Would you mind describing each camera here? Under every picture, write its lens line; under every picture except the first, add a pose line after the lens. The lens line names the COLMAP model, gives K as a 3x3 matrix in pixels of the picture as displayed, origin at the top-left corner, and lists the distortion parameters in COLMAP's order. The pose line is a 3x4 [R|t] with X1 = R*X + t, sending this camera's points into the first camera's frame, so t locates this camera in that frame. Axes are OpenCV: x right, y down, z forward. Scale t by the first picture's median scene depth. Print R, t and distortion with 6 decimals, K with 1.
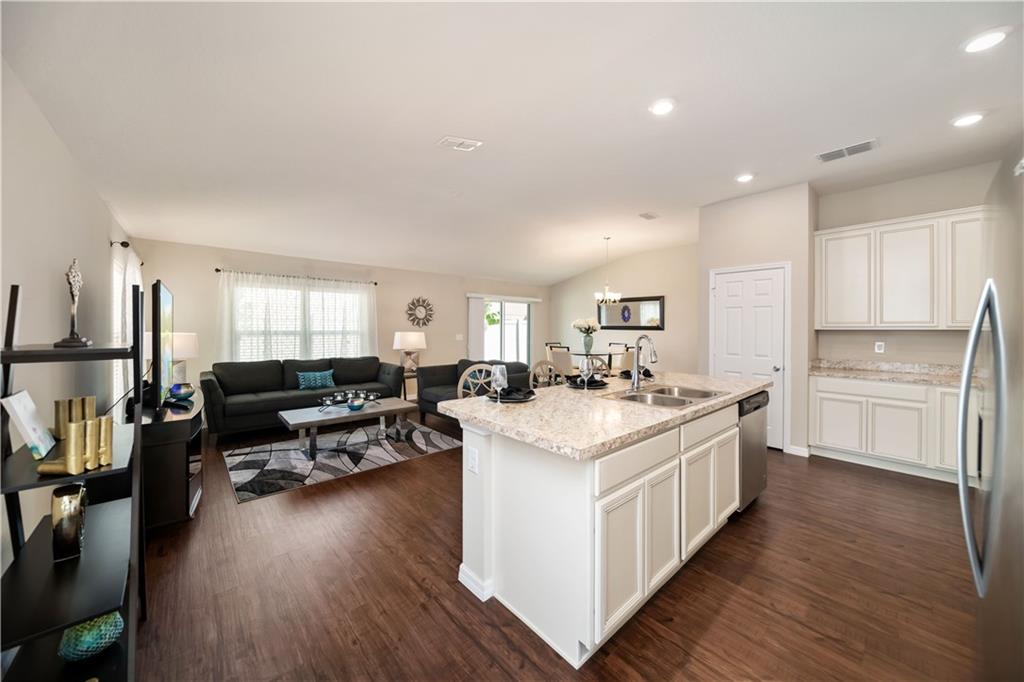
lens RADIAL K [[364.1, 0, 513.3], [0, 364.1, 326.4], [0, 0, 1]] dist [0.001535, -0.000789]
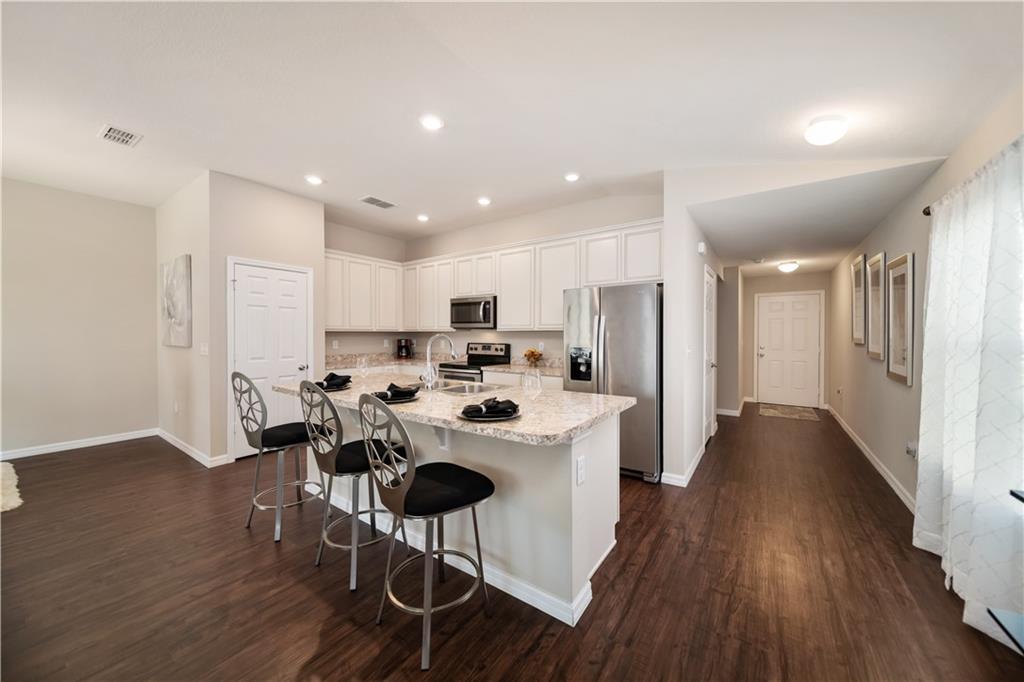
lens RADIAL K [[364.1, 0, 518.6], [0, 364.1, 338.5], [0, 0, 1]] dist [0.001535, -0.000789]
pose [[-0.246216, -0.015013, 0.969099, -1.438637], [-0.010963, 0.999859, 0.012704, 0.033922], [-0.969153, -0.007496, -0.246346, 2.082412]]
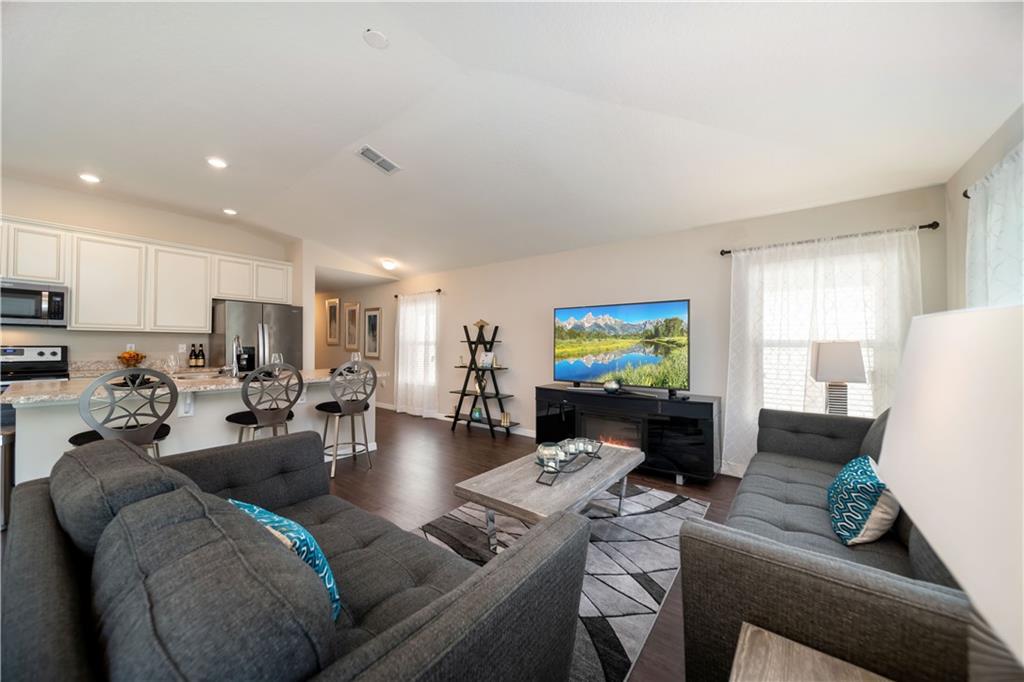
lens RADIAL K [[364.1, 0, 515.4], [0, 364.1, 343.3], [0, 0, 1]] dist [0.001535, -0.000789]
pose [[-0.980204, -0.012561, -0.197593, -0.806117], [-0.010073, 0.999857, -0.013590, 0.122739], [0.197736, -0.011331, -0.980190, 5.106763]]
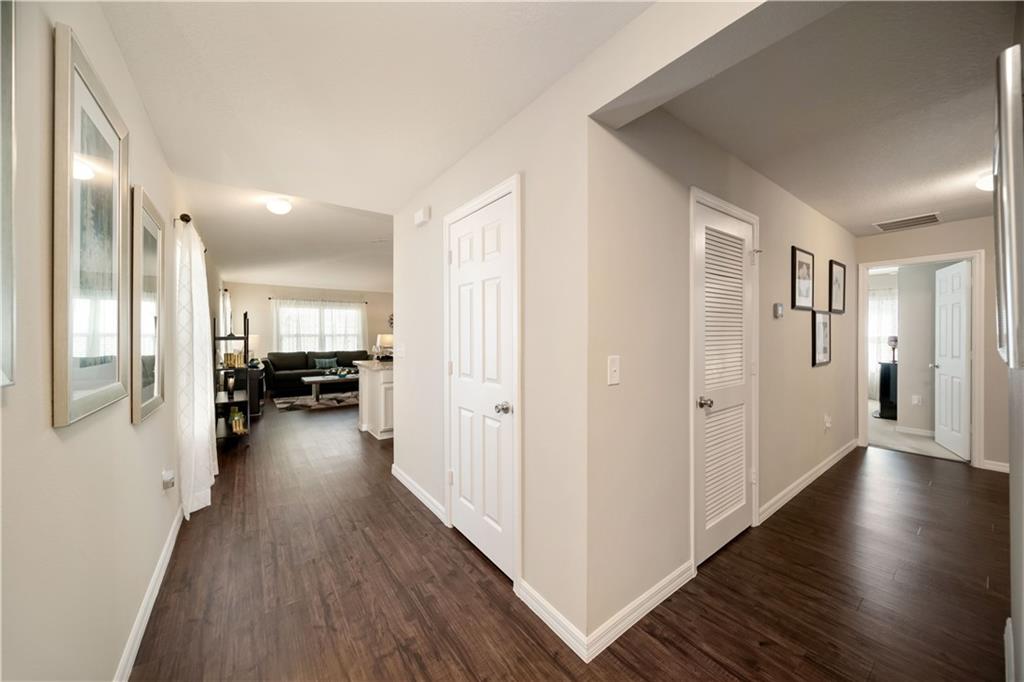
lens RADIAL K [[364.1, 0, 508.0], [0, 364.1, 333.7], [0, 0, 1]] dist [0.001535, -0.000789]
pose [[0.994778, -0.002592, -0.102029, 0.360927], [0.002969, 0.999989, 0.003545, 0.006971], [0.102019, -0.003829, 0.994775, -0.448518]]
